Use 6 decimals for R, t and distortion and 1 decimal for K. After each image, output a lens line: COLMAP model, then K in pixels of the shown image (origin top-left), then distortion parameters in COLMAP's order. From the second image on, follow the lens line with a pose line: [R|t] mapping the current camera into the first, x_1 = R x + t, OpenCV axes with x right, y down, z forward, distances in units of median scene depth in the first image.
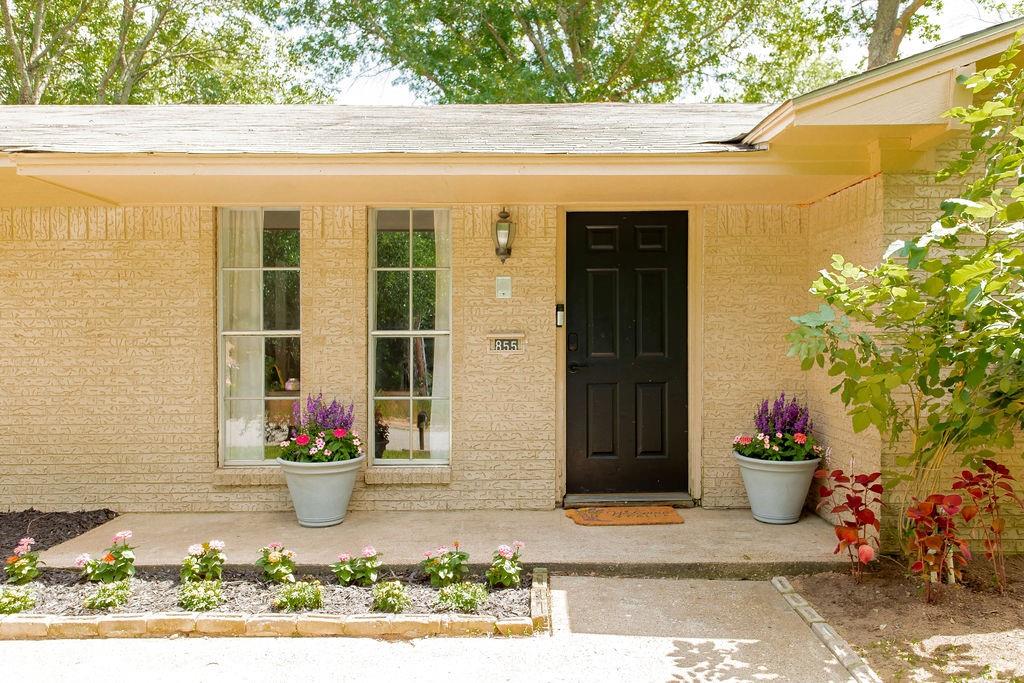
lens RADIAL K [[910.7, 0, 512.0], [0, 910.7, 341.5], [0, 0, 1]] dist [0.003758, 0.000433]
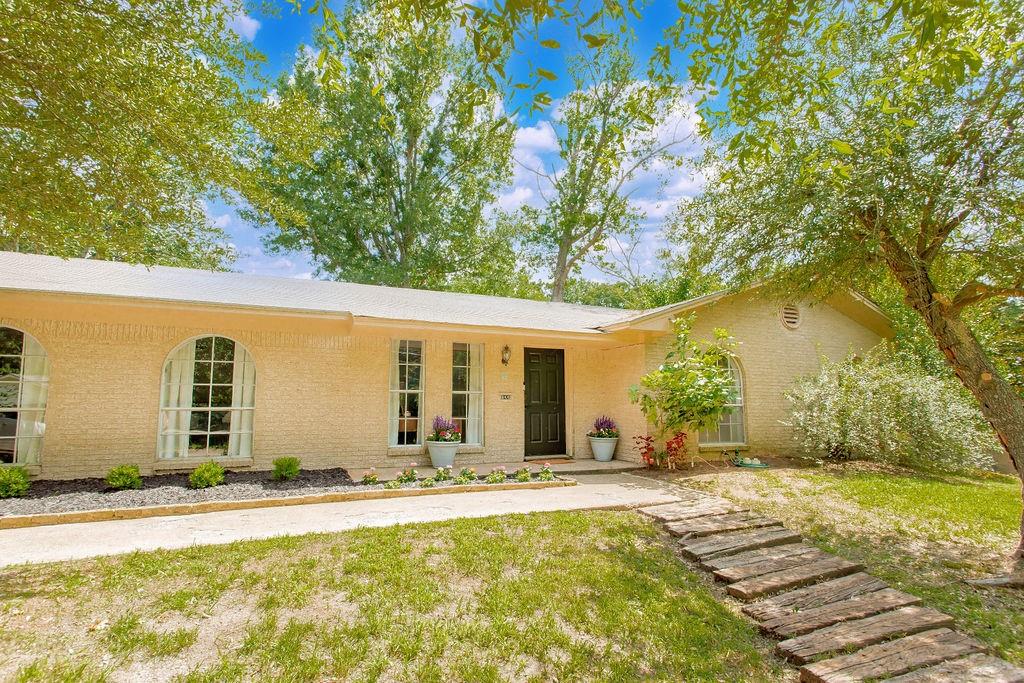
lens RADIAL K [[512.7, 0, 516.1], [0, 512.7, 309.4], [0, 0, 1]] dist [0.003498, 0.000000]
pose [[0.929901, 0.076481, 0.359770, -0.518280], [-0.006253, 0.981289, -0.192441, 0.039147], [-0.367756, 0.176701, 0.912980, -0.395158]]
